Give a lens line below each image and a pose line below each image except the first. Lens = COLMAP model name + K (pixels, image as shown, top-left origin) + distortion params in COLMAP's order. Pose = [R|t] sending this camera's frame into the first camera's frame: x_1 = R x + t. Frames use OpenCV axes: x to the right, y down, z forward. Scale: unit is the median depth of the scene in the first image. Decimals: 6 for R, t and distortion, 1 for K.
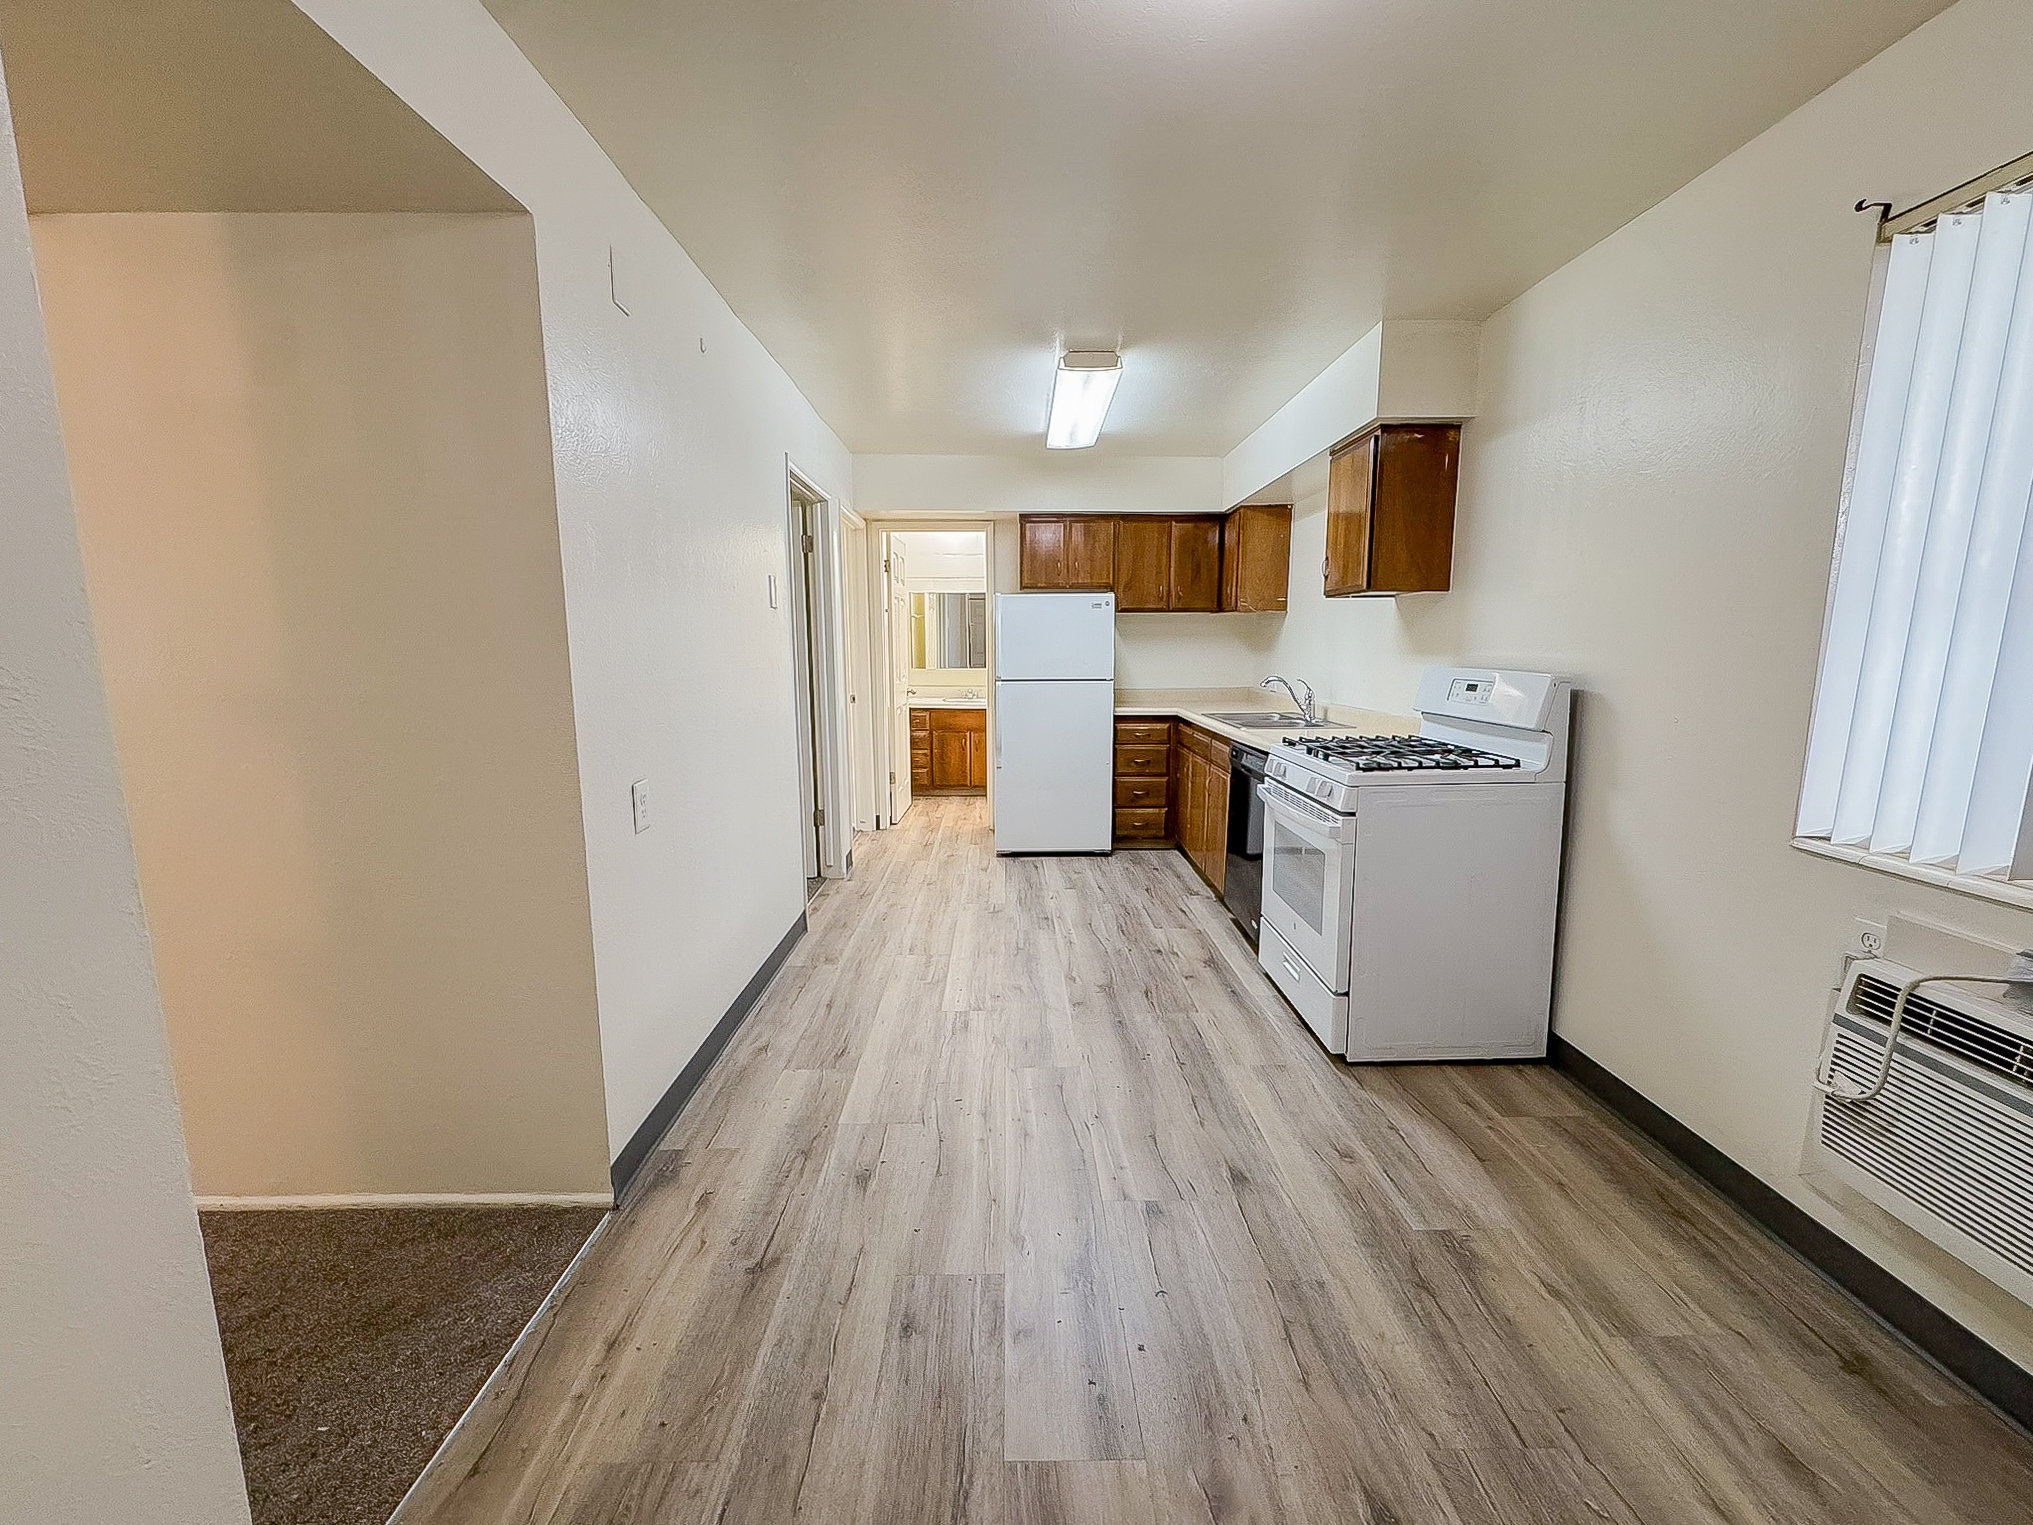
lens RADIAL K [[814.9, 0, 1016.5], [0, 814.9, 762.5], [0, 0, 1]] dist [-0.000199, 0.000087]
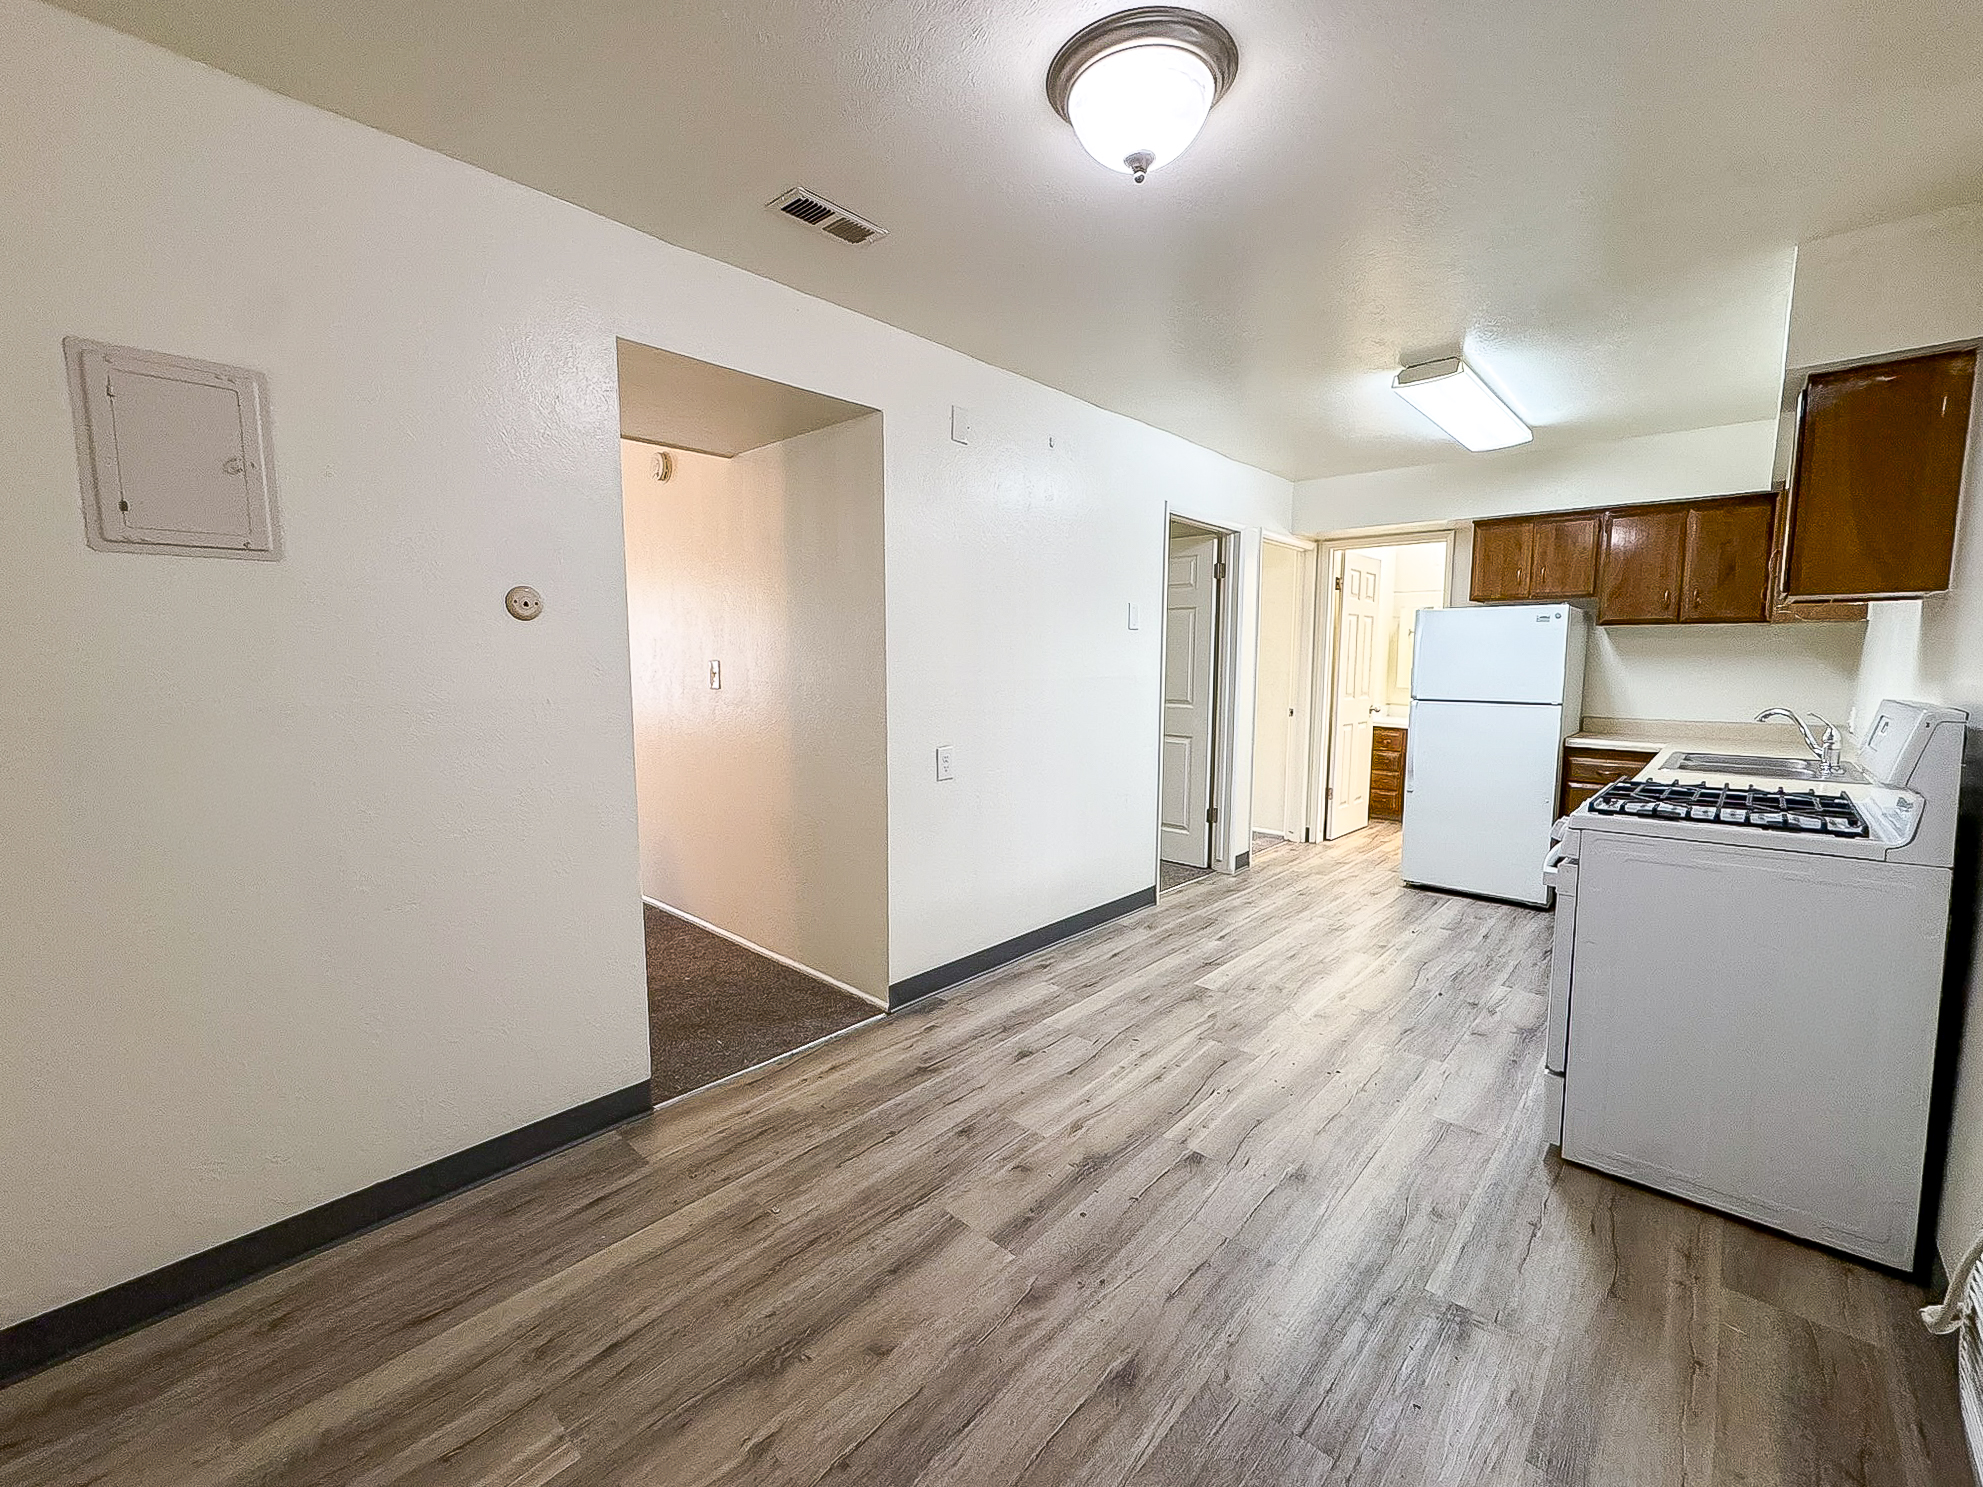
lens RADIAL K [[812.6, 0, 991.5], [0, 812.6, 743.5], [0, 0, 1]] dist [-0.003253, -0.000289]
pose [[0.730648, 0.078782, -0.678194, 0.432024], [-0.107503, 0.994205, -0.000325, 0.005655], [0.674238, 0.073146, 0.734883, -0.035542]]
